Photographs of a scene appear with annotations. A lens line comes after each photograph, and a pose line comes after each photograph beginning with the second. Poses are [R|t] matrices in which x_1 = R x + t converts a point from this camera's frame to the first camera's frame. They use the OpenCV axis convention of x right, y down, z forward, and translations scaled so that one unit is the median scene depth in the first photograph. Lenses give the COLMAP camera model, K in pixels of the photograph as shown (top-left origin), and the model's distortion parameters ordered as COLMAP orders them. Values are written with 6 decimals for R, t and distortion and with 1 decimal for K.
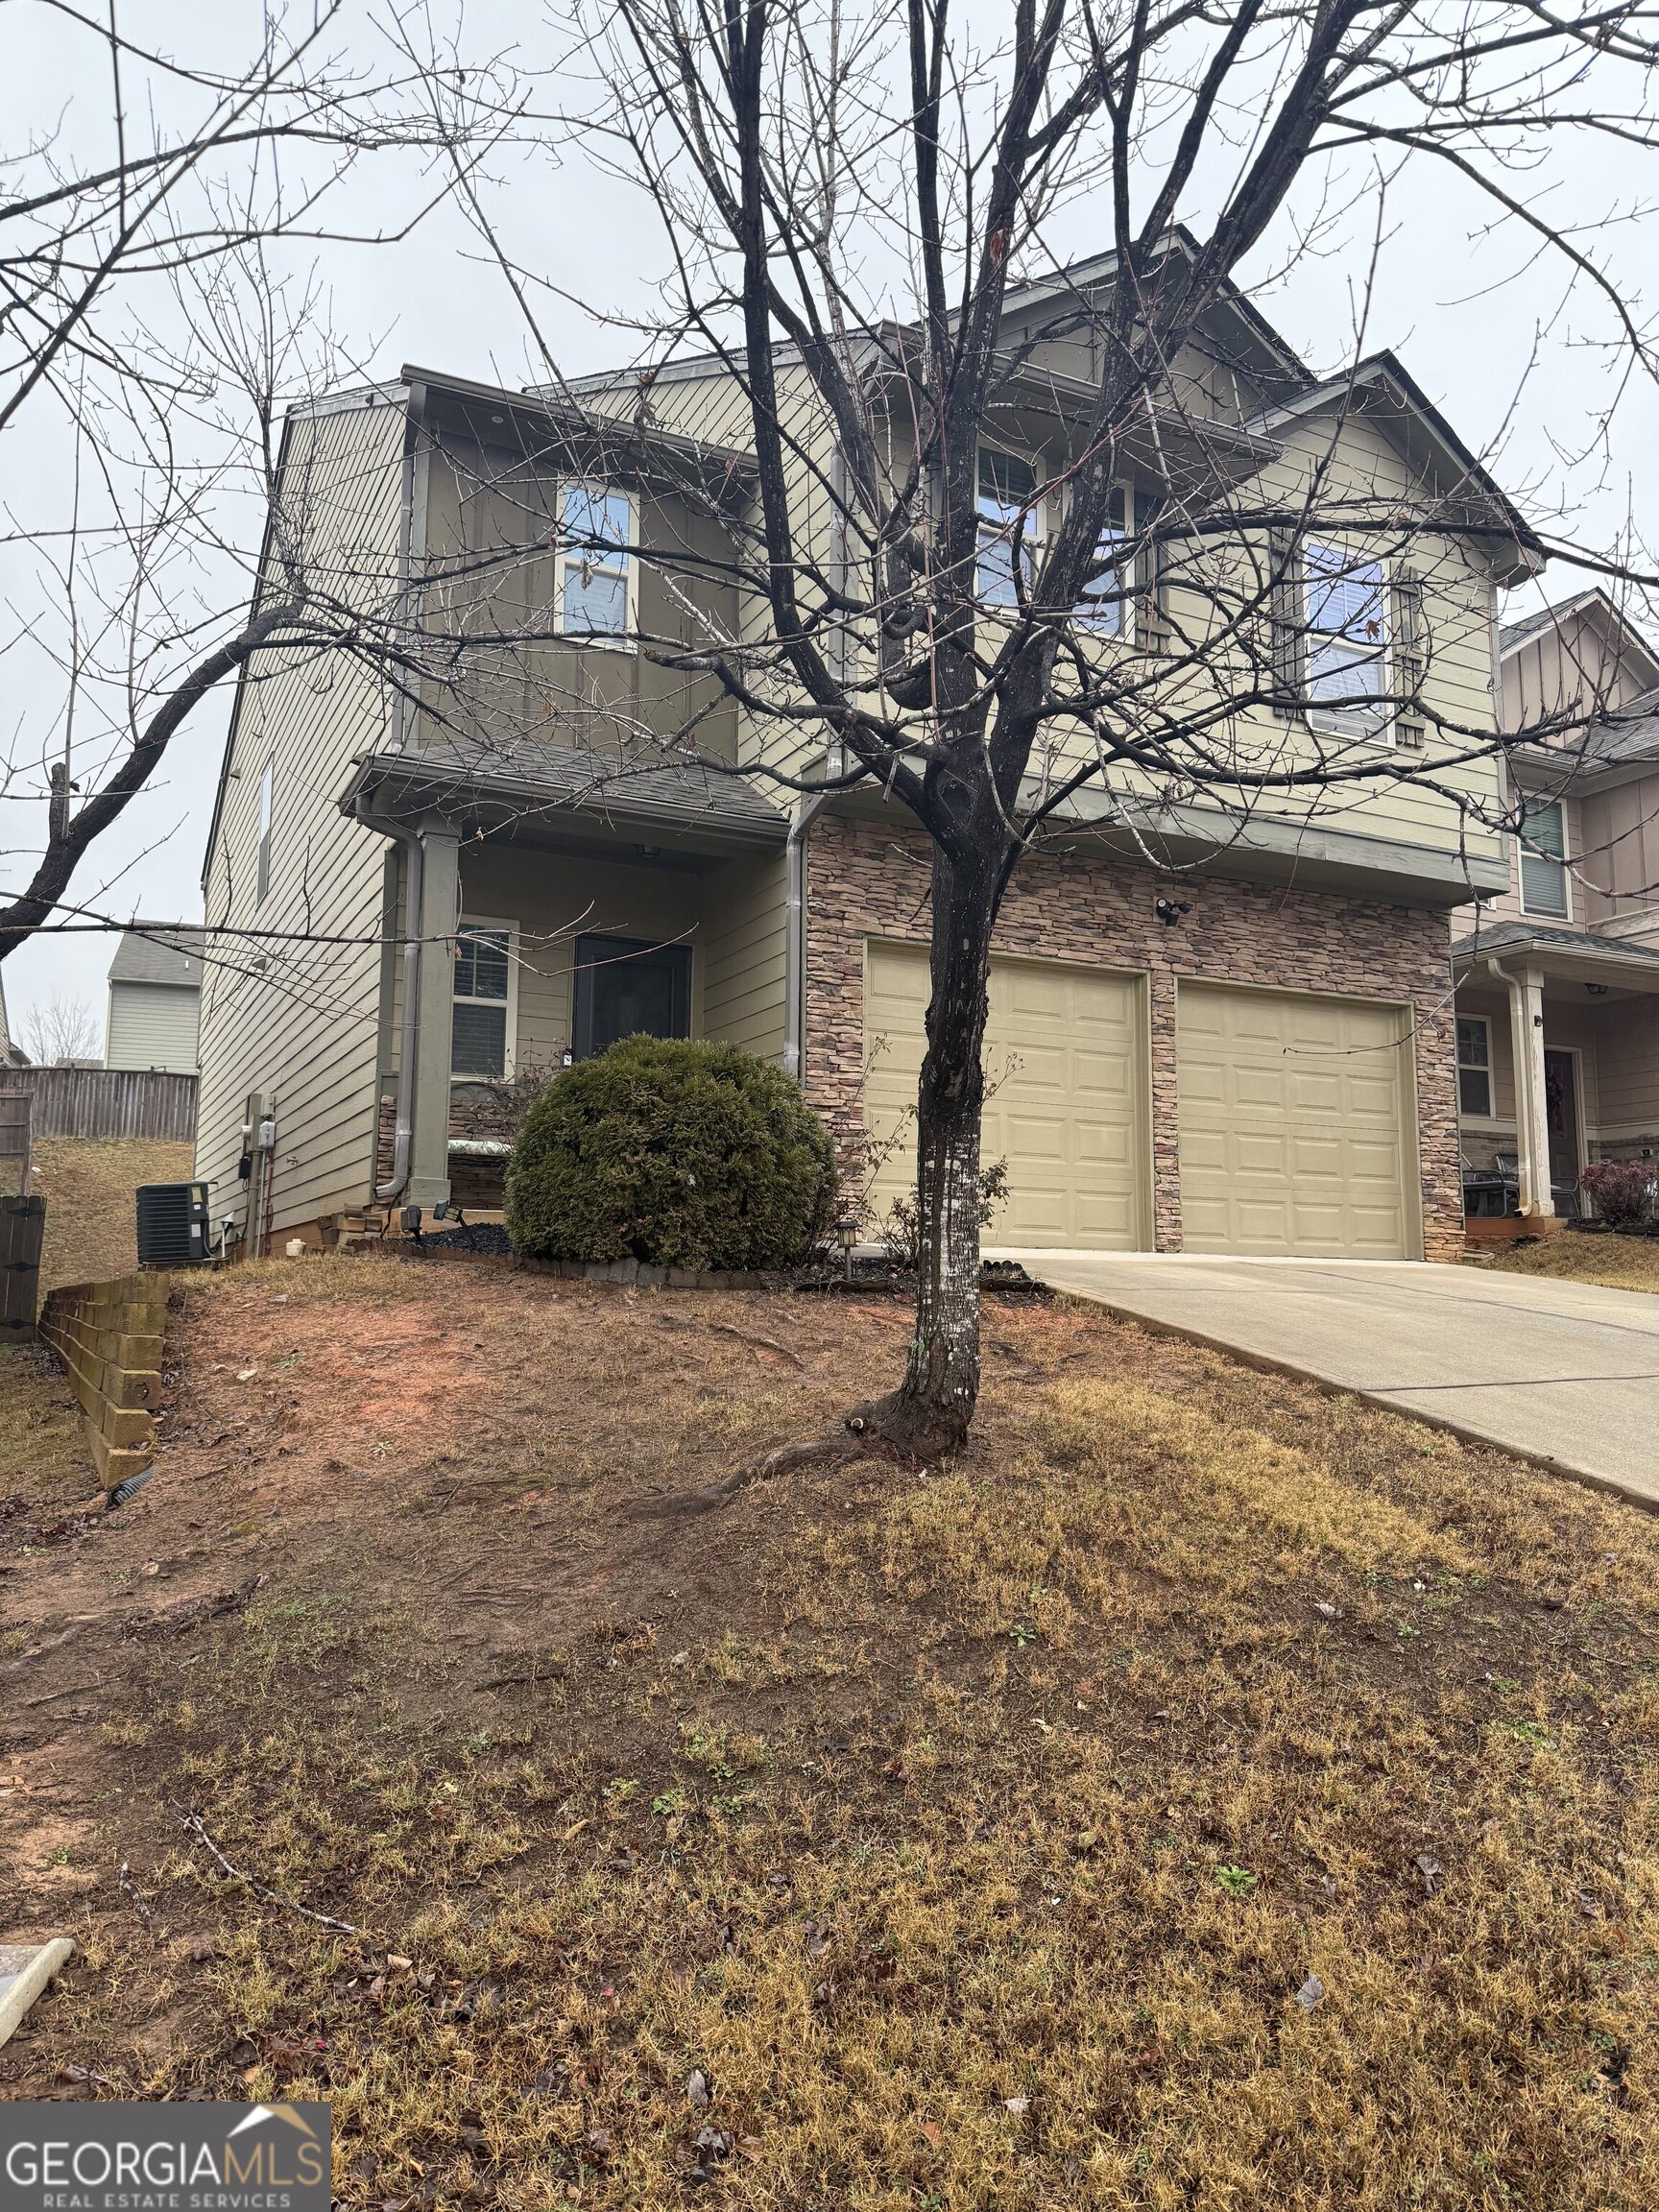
lens RADIAL K [[1568.0, 0, 825.0], [0, 1568.0, 1110.2], [0, 0, 1]] dist [0.077824, -0.106767]
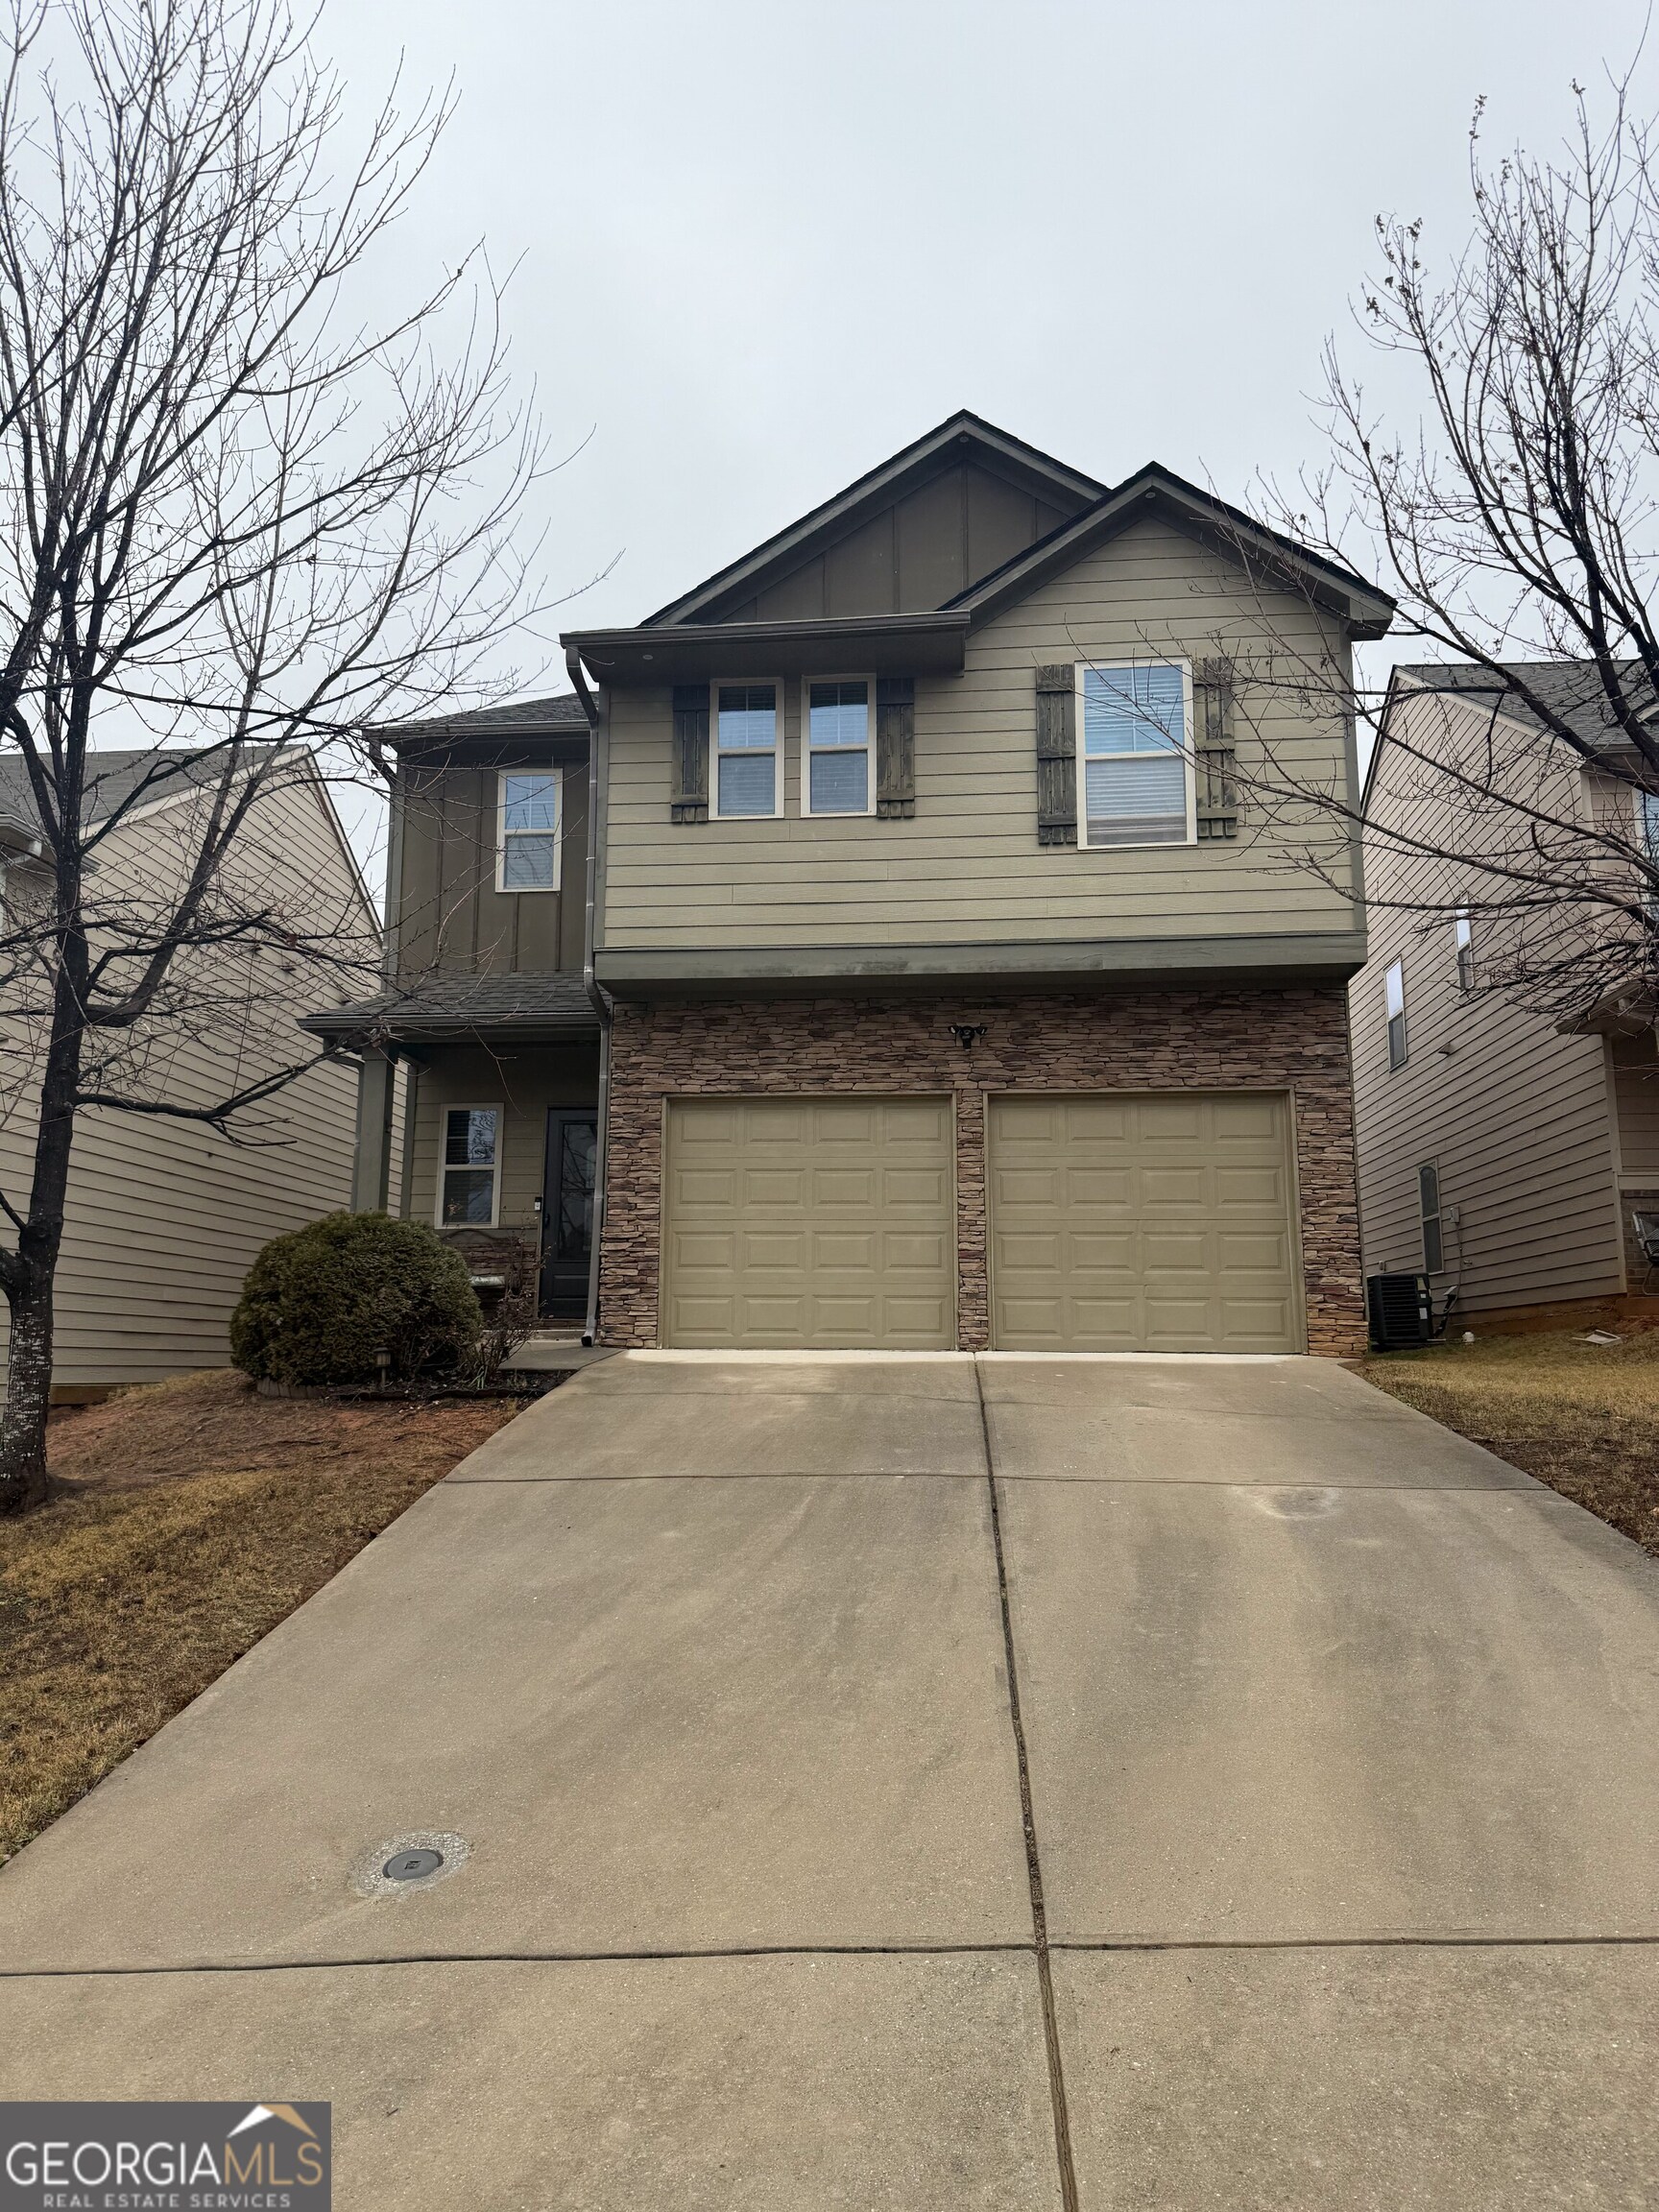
lens RADIAL K [[1568.0, 0, 817.1], [0, 1568.0, 1094.5], [0, 0, 1]] dist [0.077824, -0.106767]
pose [[0.846560, -0.095065, -0.523736, 0.700252], [0.067988, 0.995175, -0.070742, -0.015558], [0.527934, 0.024279, 0.848939, 0.022298]]
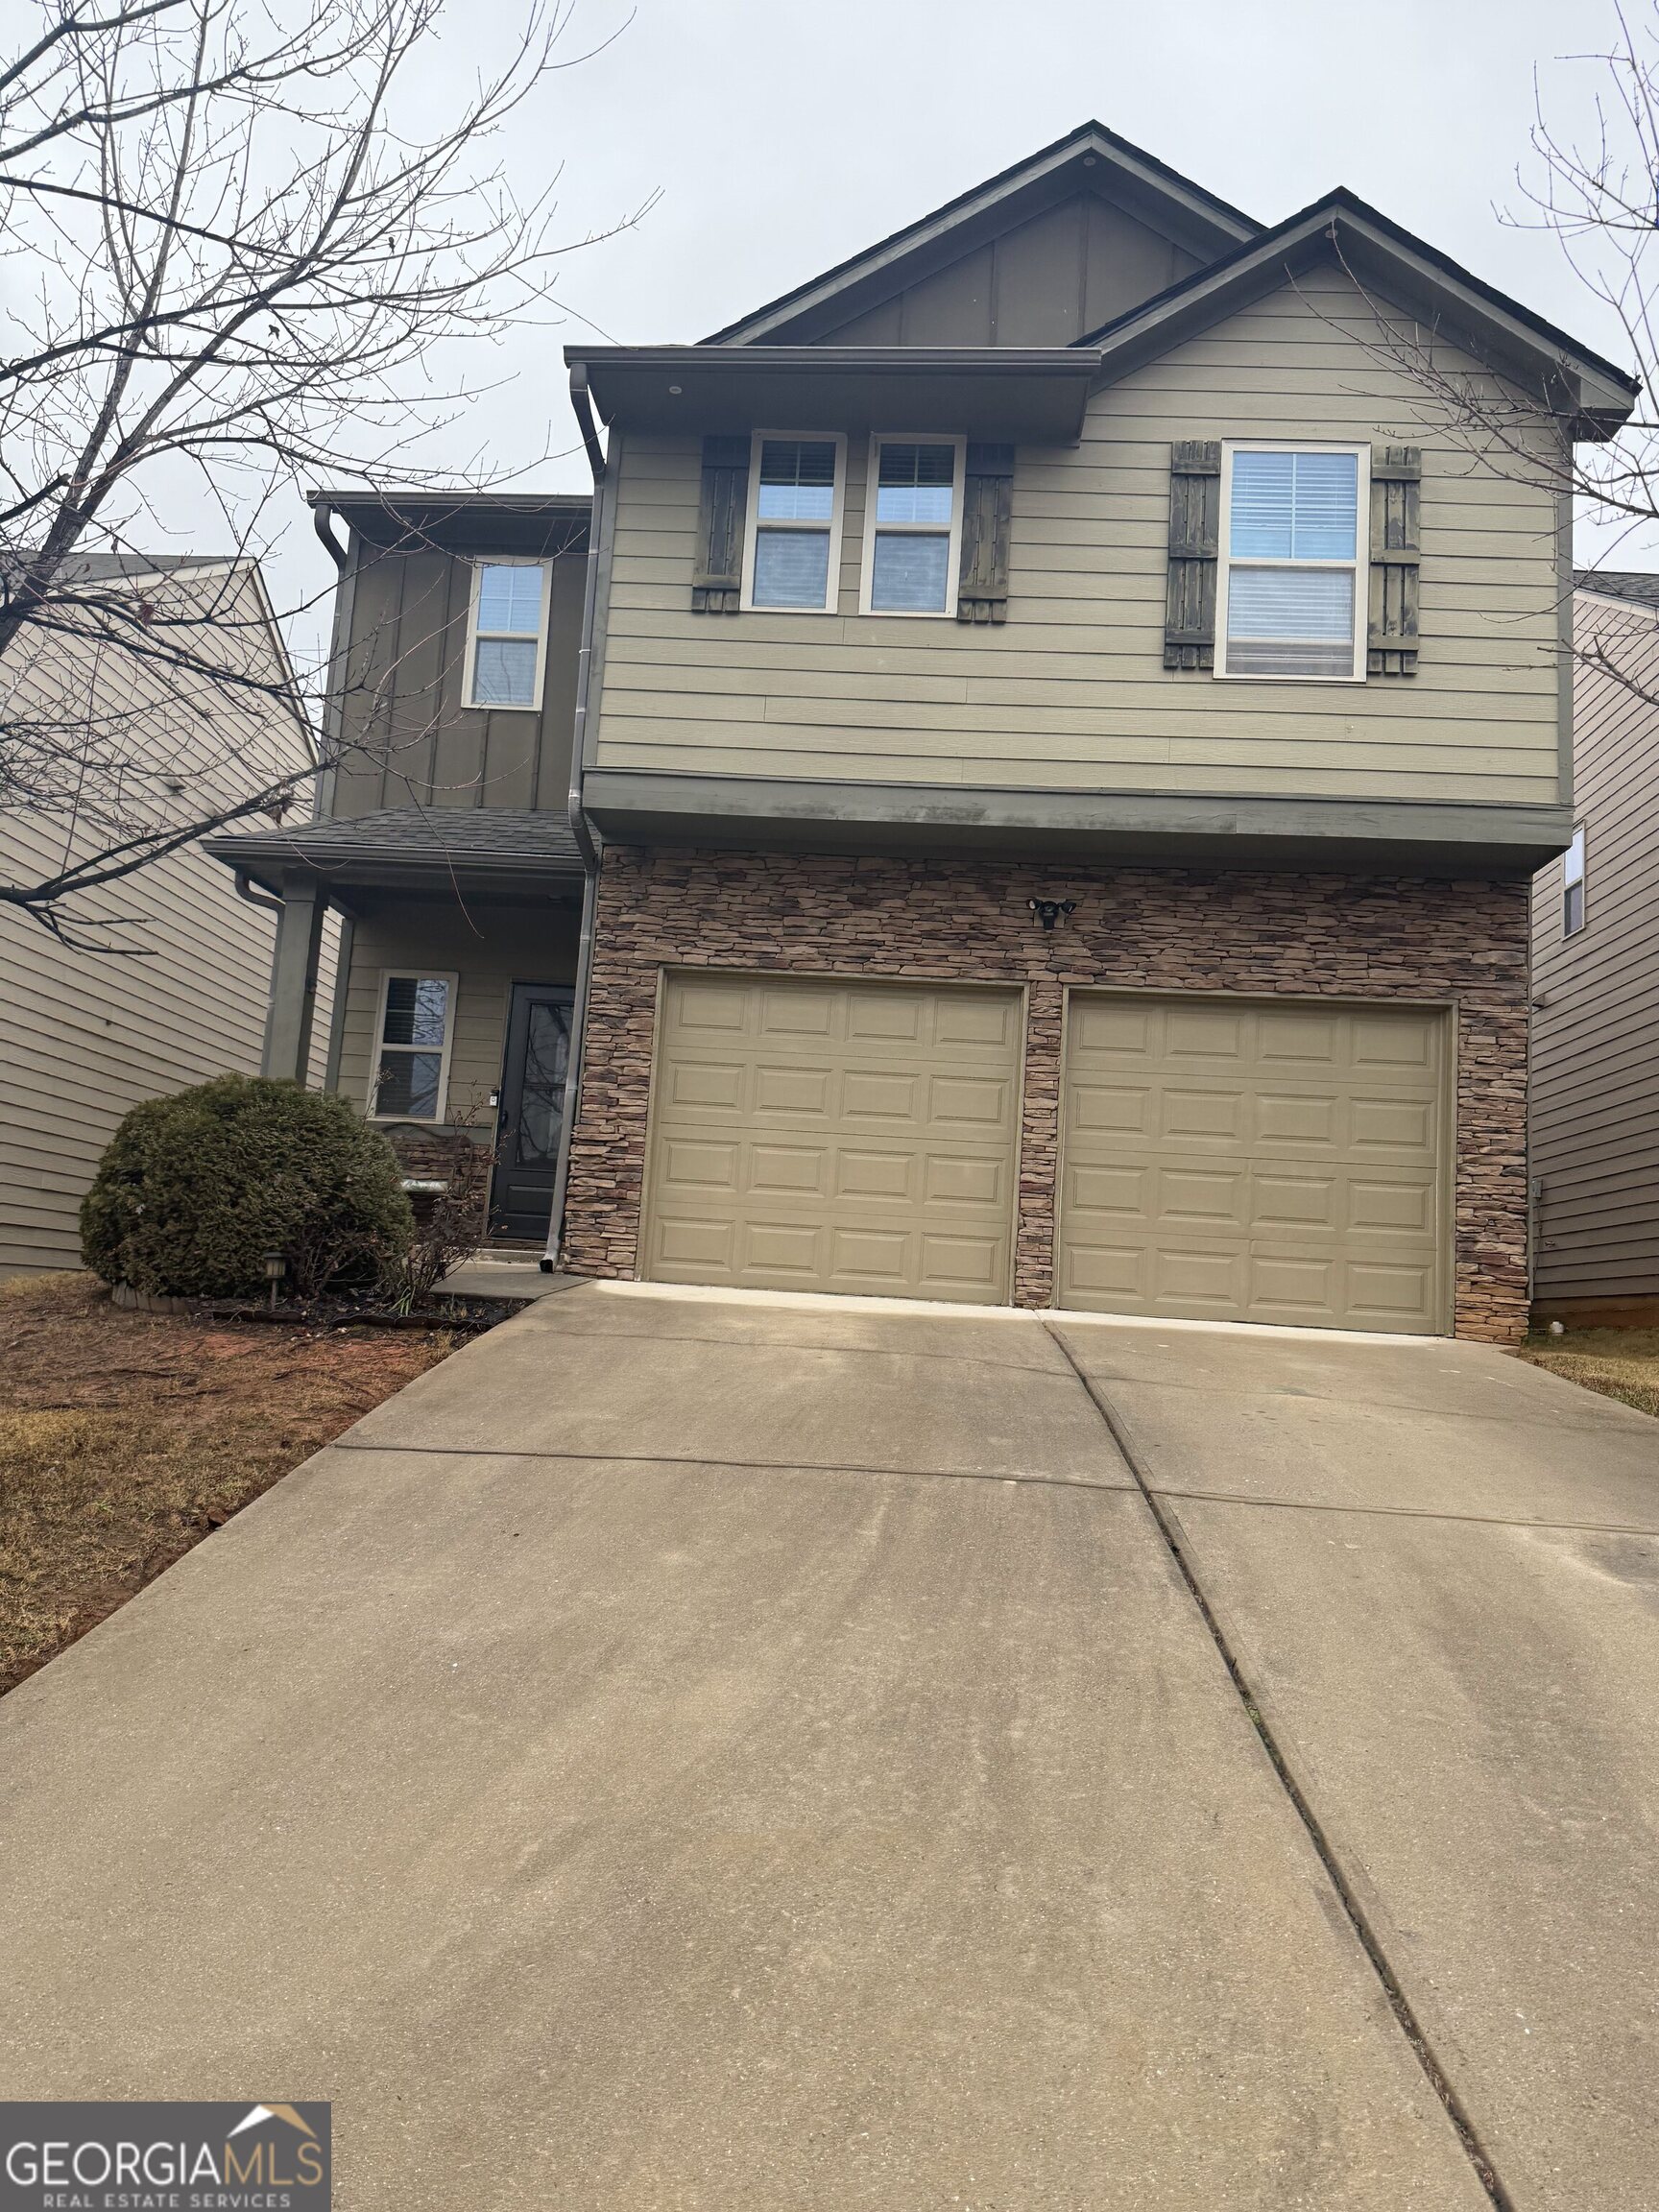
lens RADIAL K [[1568.0, 0, 808.3], [0, 1568.0, 1127.1], [0, 0, 1]] dist [0.077824, -0.106767]
pose [[0.860279, -0.014465, -0.509618, 0.545758], [0.004504, 0.999774, -0.020774, 0.008705], [0.509803, 0.015576, 0.860150, 0.193555]]
